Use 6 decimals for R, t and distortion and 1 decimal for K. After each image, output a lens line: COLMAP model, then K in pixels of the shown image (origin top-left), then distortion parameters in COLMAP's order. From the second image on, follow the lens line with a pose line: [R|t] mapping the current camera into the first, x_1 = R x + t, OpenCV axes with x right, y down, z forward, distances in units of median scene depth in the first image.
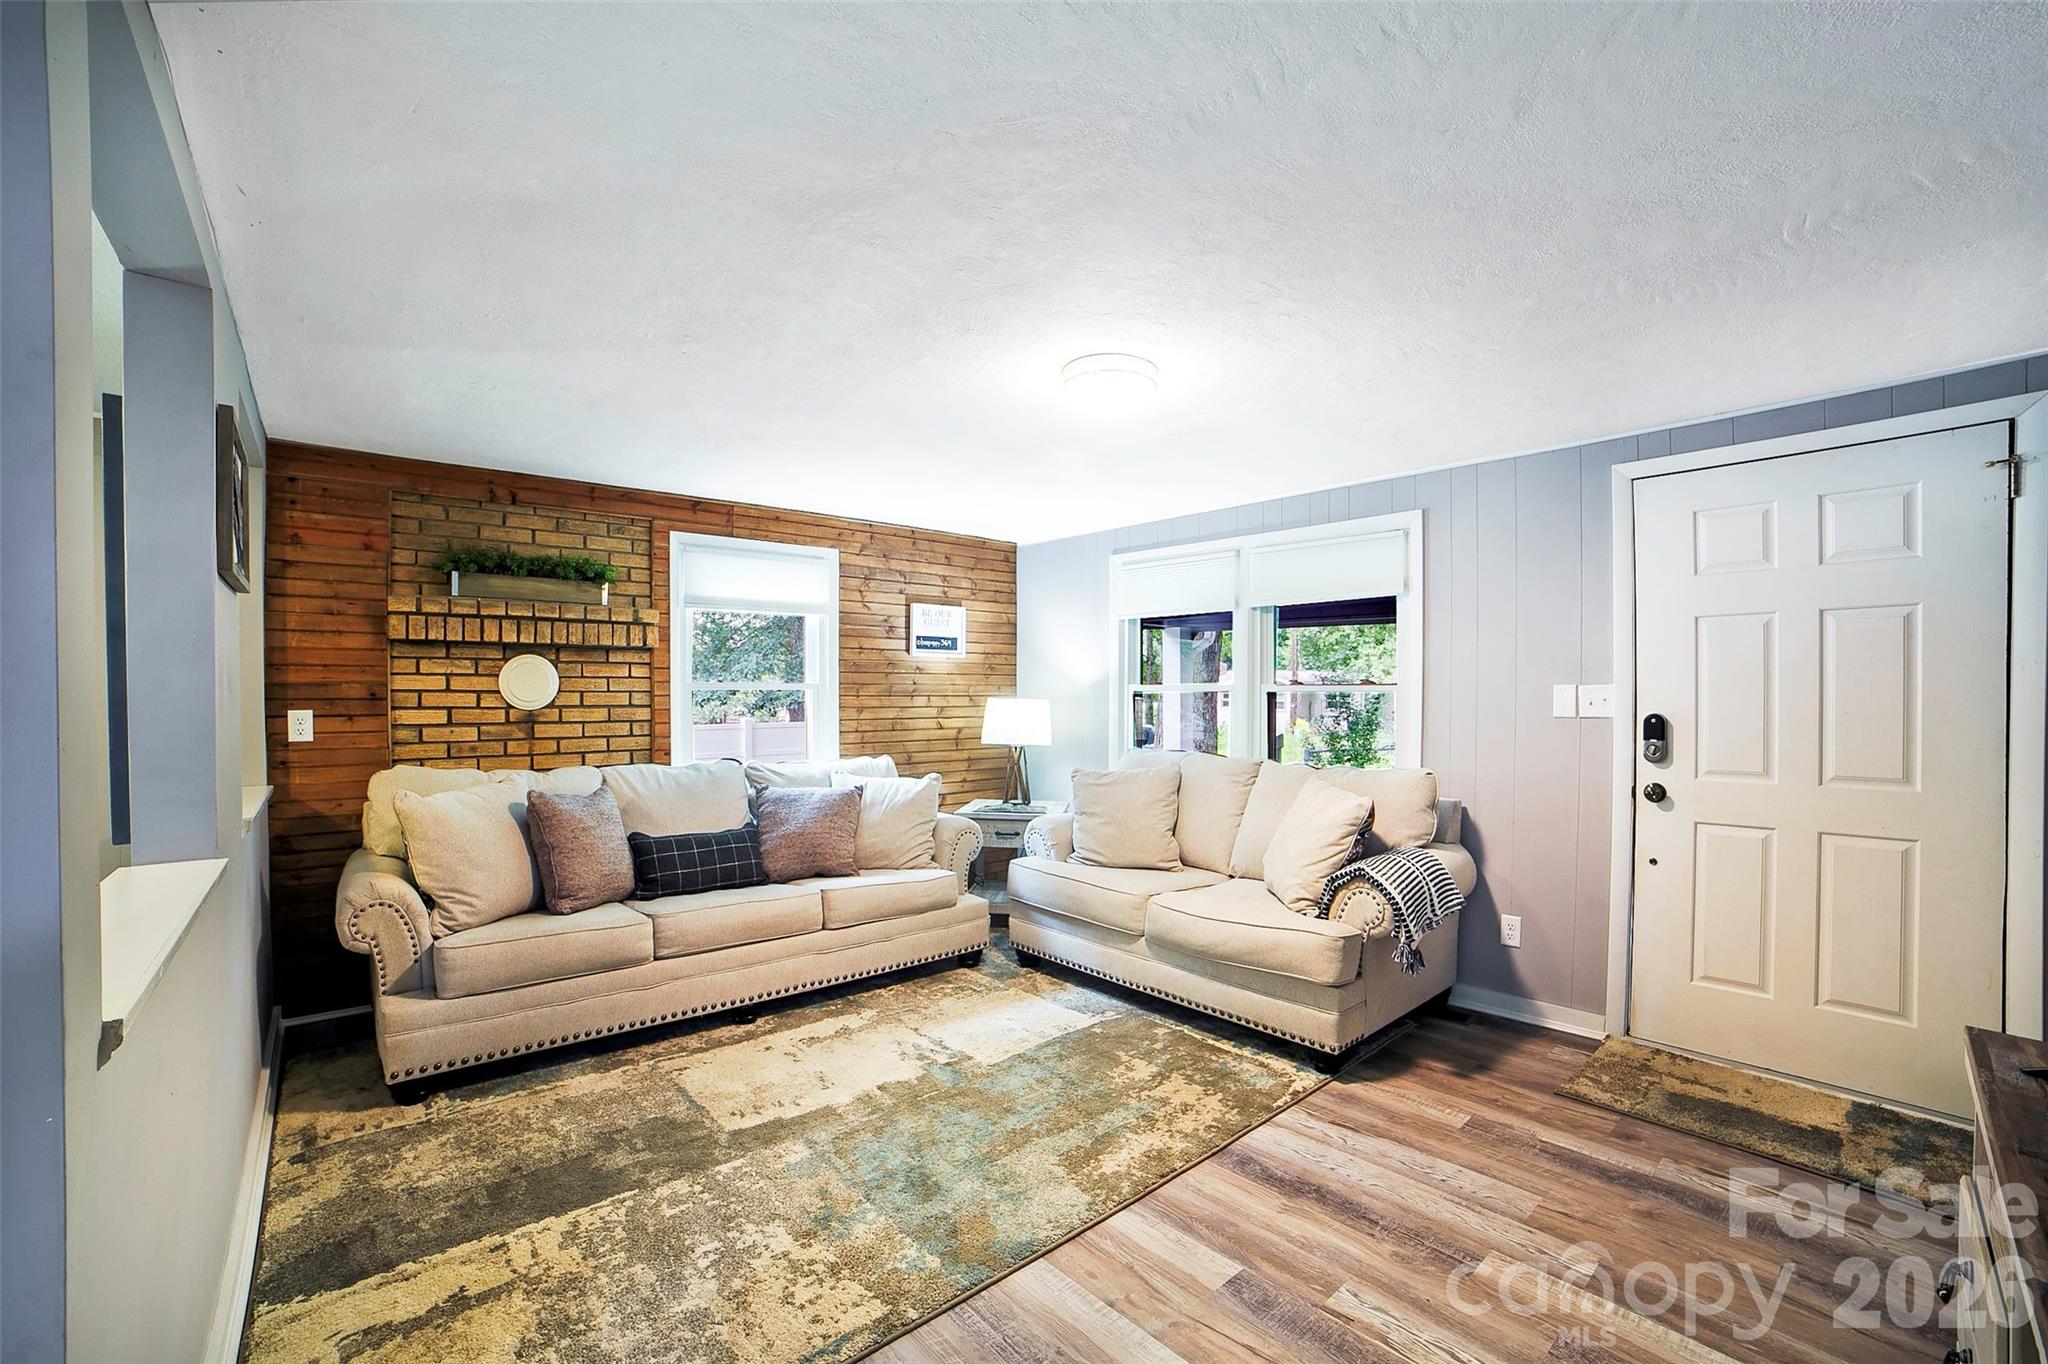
lens RADIAL K [[837.9, 0, 1036.8], [0, 837.9, 704.9], [0, 0, 1]] dist [-0.095963, 0.032285]
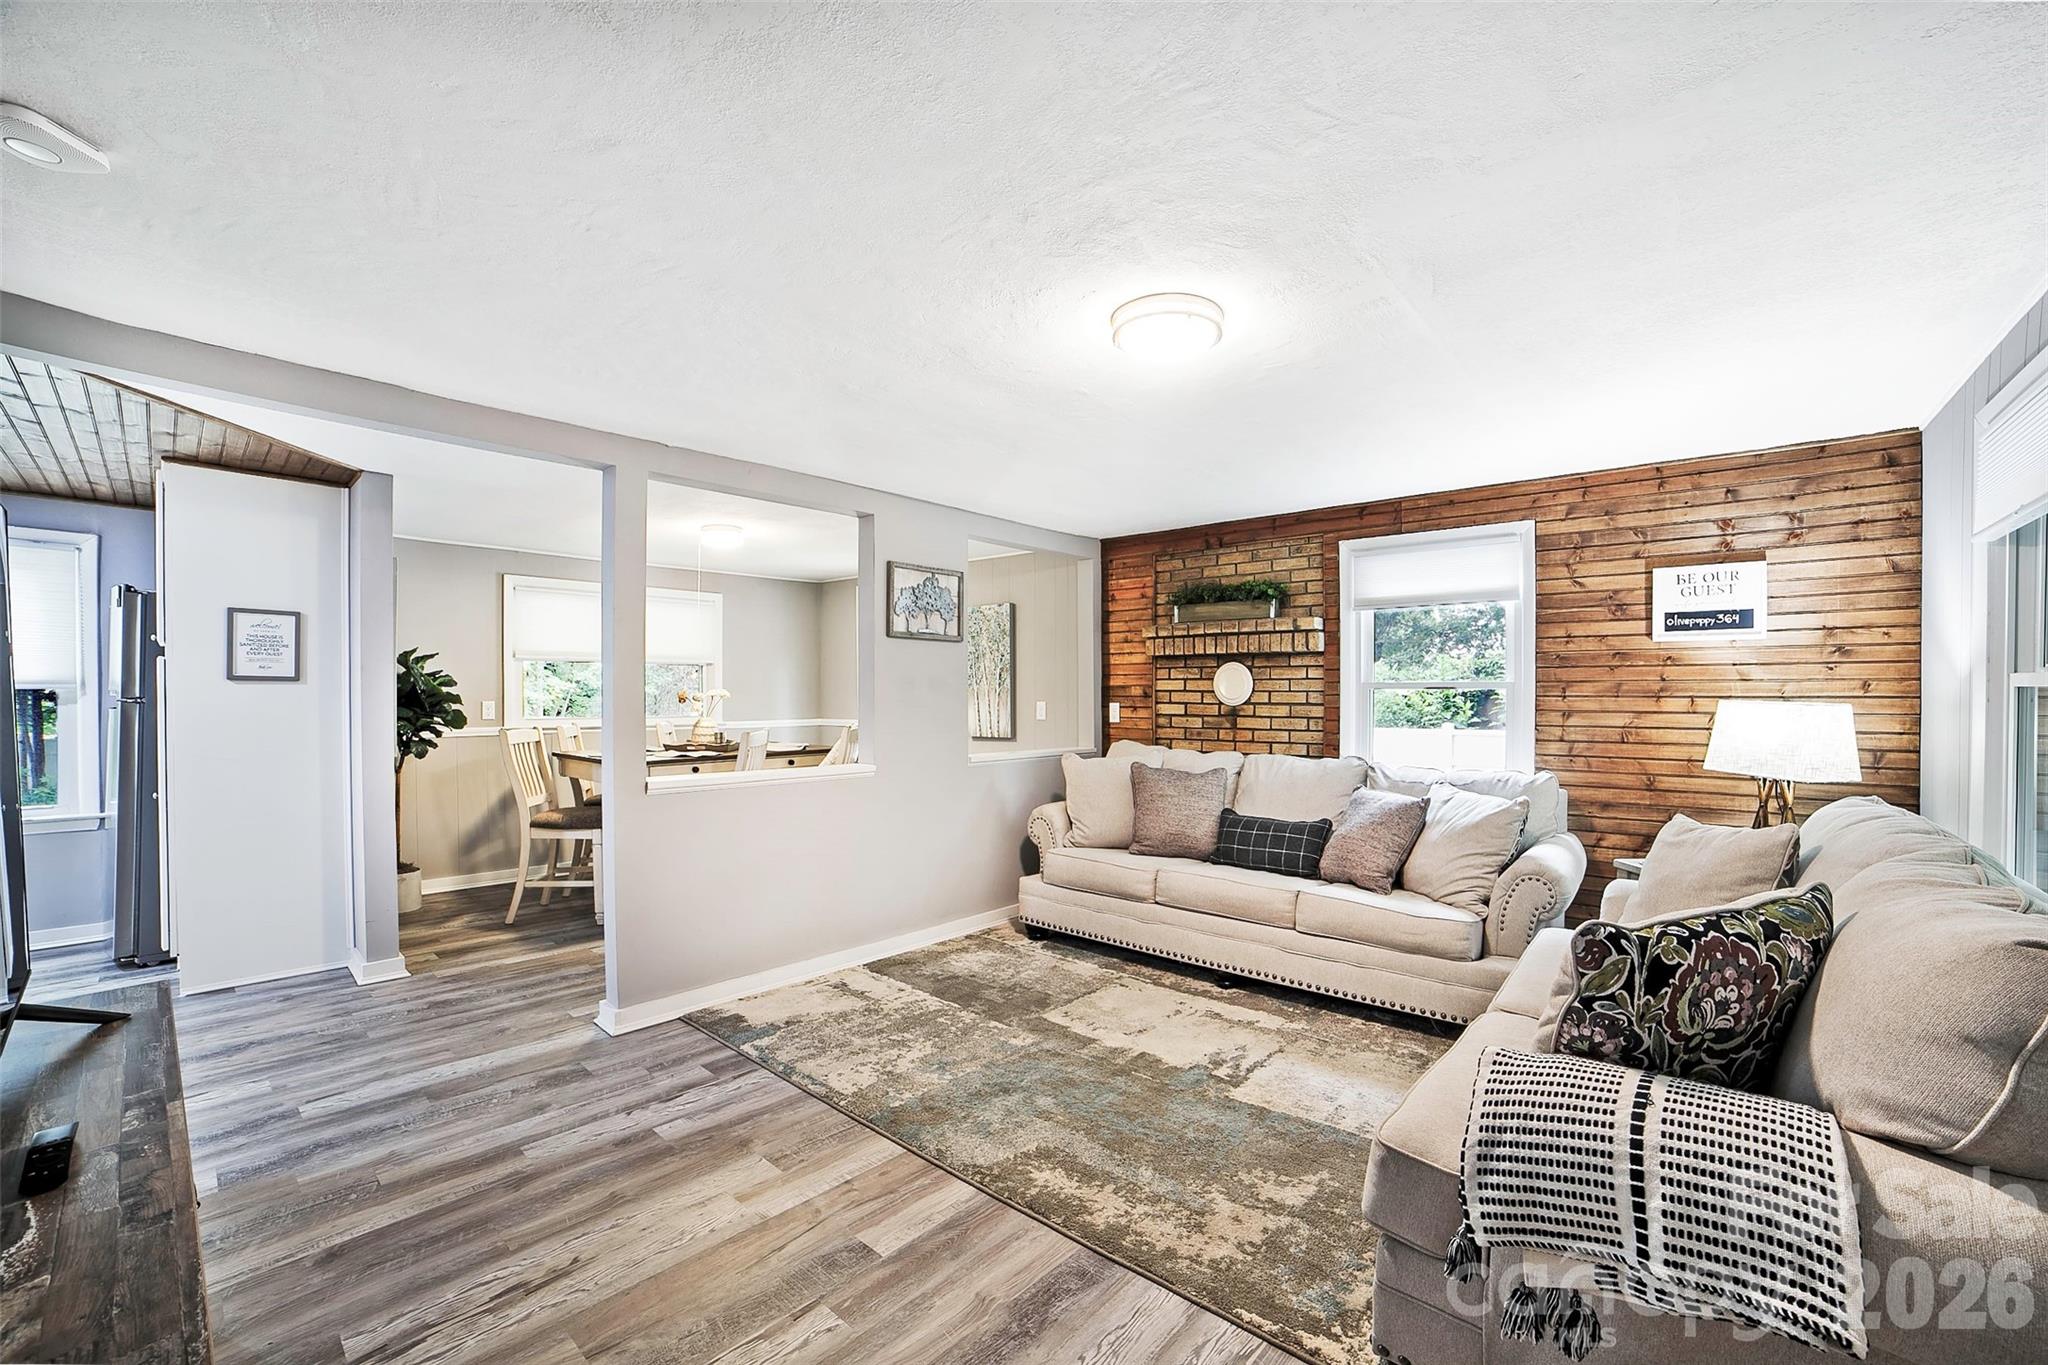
lens RADIAL K [[837.9, 0, 1036.8], [0, 837.9, 705.4], [0, 0, 1]] dist [-0.095963, 0.032285]
pose [[0.136424, 0.011519, -0.990584, 0.652181], [-0.016389, 0.999822, 0.009370, -0.001641], [0.990515, 0.014956, 0.136589, 0.532528]]
